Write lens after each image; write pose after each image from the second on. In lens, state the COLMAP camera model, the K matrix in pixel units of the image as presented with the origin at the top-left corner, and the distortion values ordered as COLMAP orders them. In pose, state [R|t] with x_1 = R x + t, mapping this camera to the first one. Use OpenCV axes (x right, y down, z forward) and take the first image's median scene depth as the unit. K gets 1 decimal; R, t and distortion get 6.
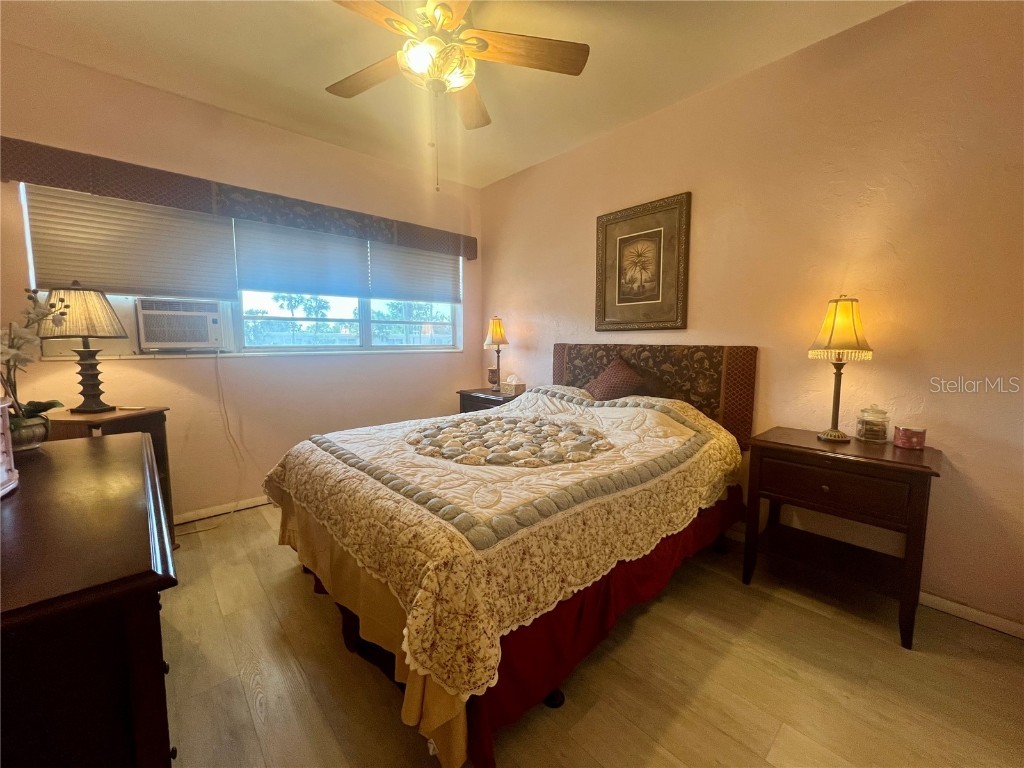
lens RADIAL K [[410.5, 0, 511.8], [0, 410.5, 382.0], [0, 0, 1]] dist [-0.000131, 0.000000]
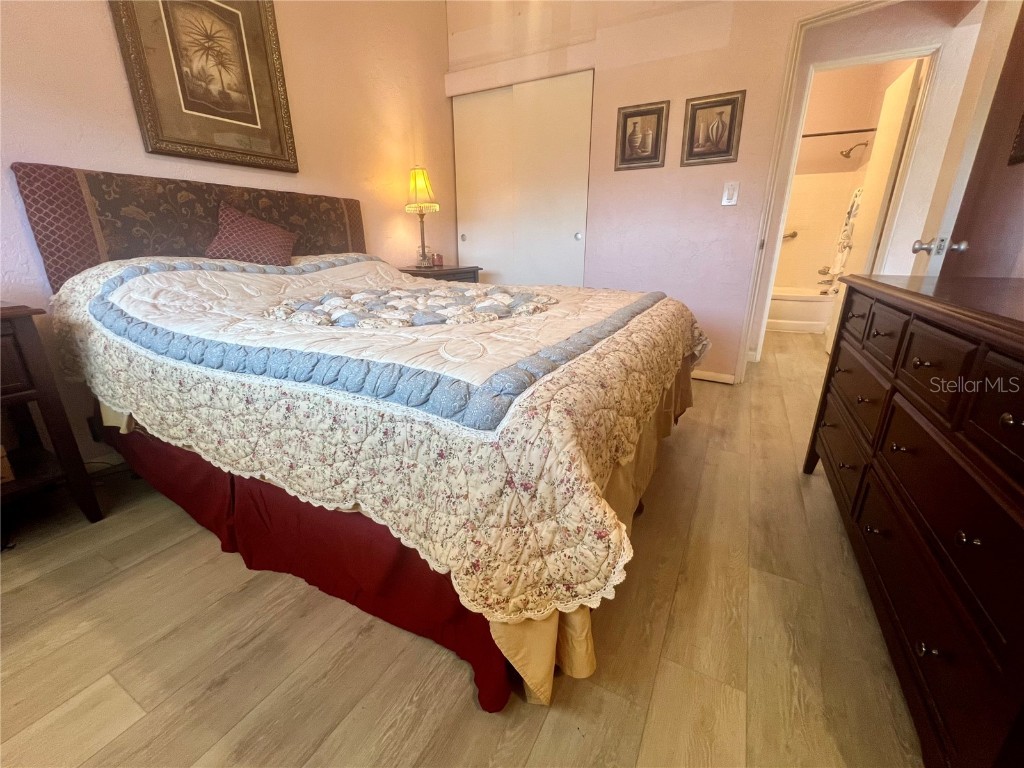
lens RADIAL K [[417.3, 0, 511.9], [0, 417.3, 380.4], [0, 0, 1]] dist [-0.001283, -0.000140]
pose [[-0.328648, -0.300507, 0.895369, -0.600113], [0.100496, 0.931521, 0.349528, 0.015237], [-0.939091, 0.204852, -0.275943, 0.844926]]
